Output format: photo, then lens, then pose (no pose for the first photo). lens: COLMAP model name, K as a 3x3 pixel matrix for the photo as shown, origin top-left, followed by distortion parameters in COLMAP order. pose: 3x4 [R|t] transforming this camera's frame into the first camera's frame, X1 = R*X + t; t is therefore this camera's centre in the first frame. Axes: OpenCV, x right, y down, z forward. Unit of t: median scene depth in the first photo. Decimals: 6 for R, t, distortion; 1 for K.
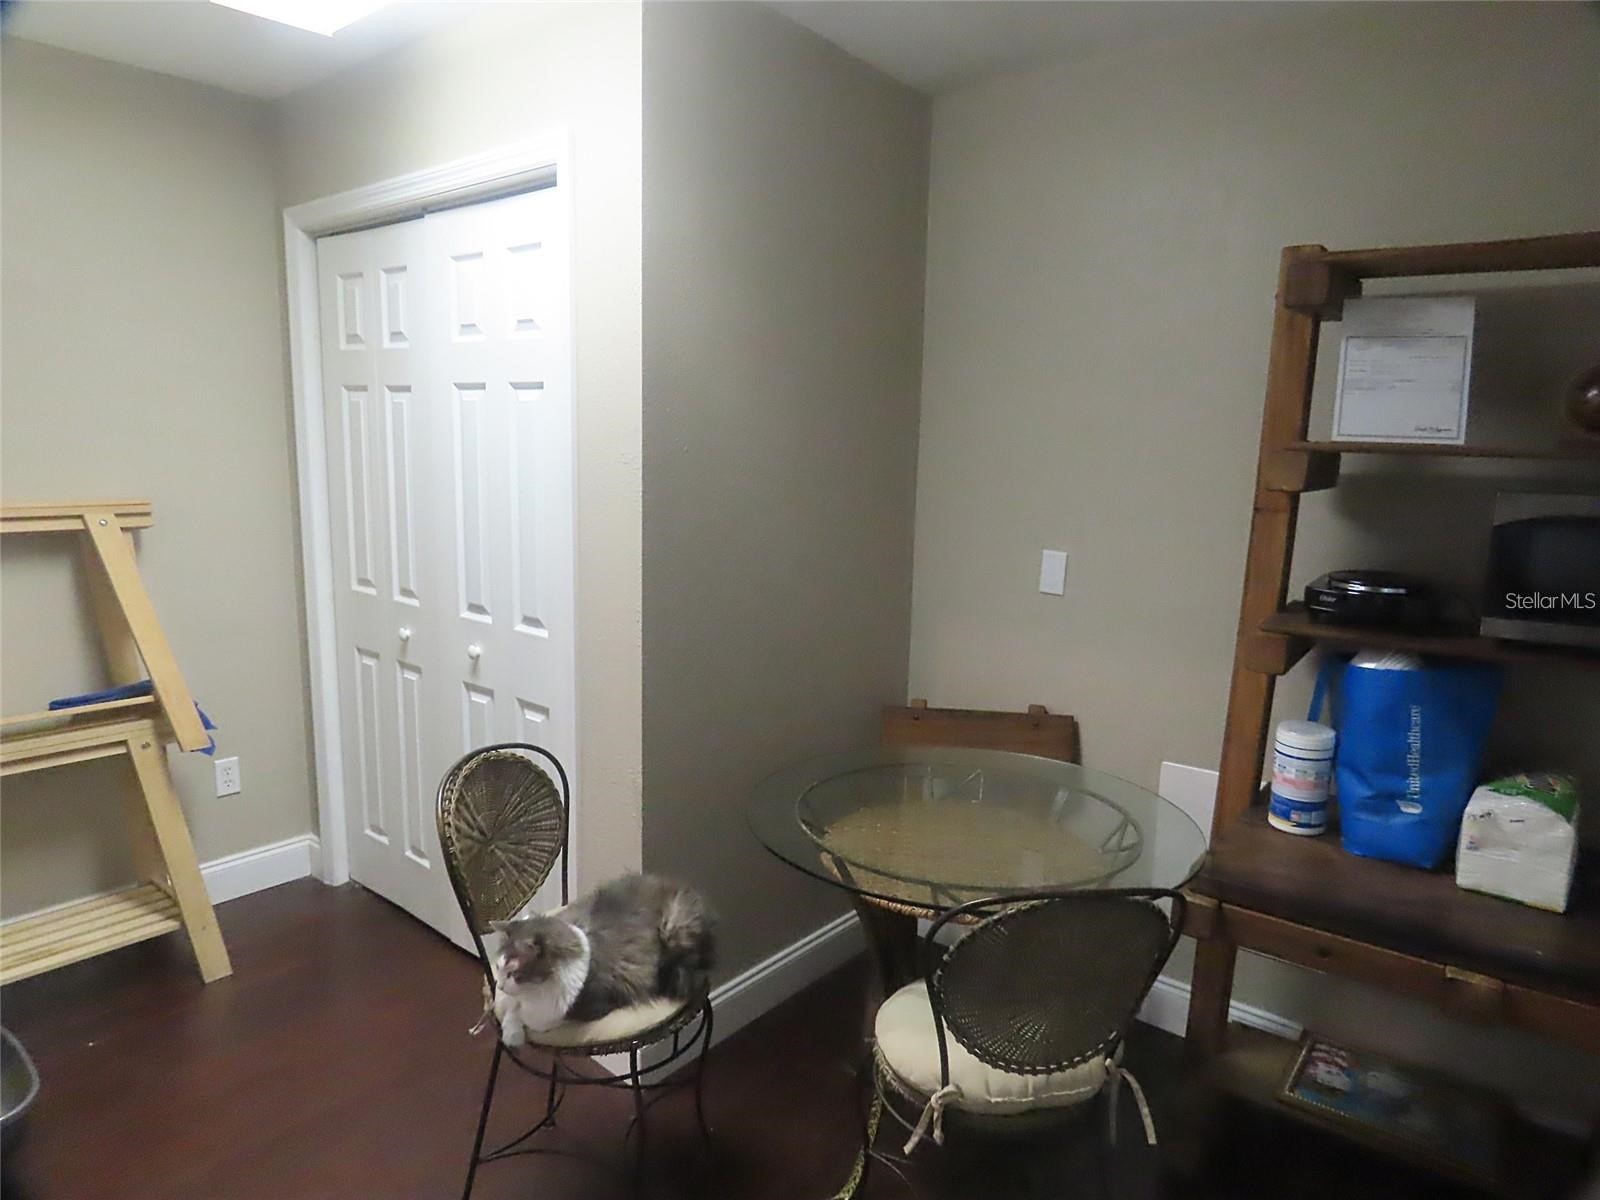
lens RADIAL K [[1008.0, 0, 800.9], [0, 1008.0, 598.0], [0, 0, 1]] dist [0.006291, -0.001009]
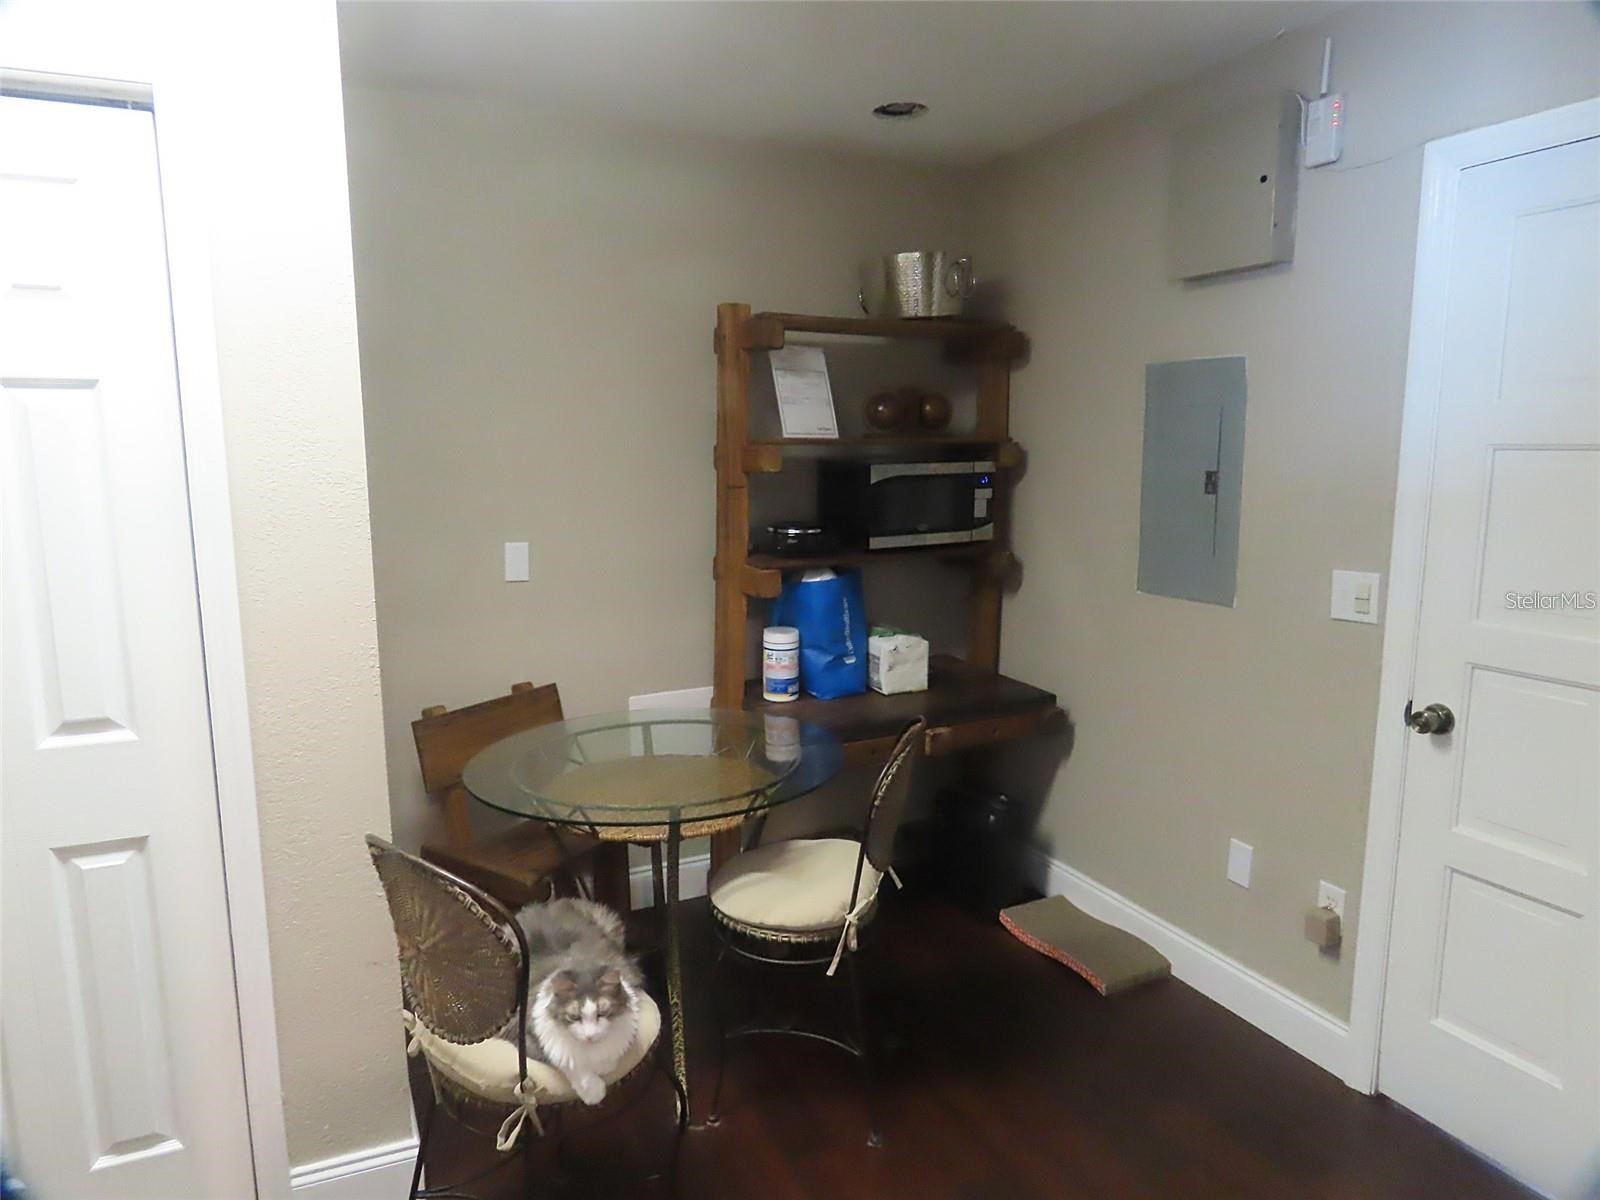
lens RADIAL K [[1008.0, 0, 803.5], [0, 1008.0, 602.2], [0, 0, 1]] dist [0.006291, -0.001009]
pose [[0.420273, -0.165117, 0.892248, -0.855626], [0.161508, 0.981215, 0.105506, -0.067616], [-0.892909, 0.099763, 0.439046, 0.336176]]
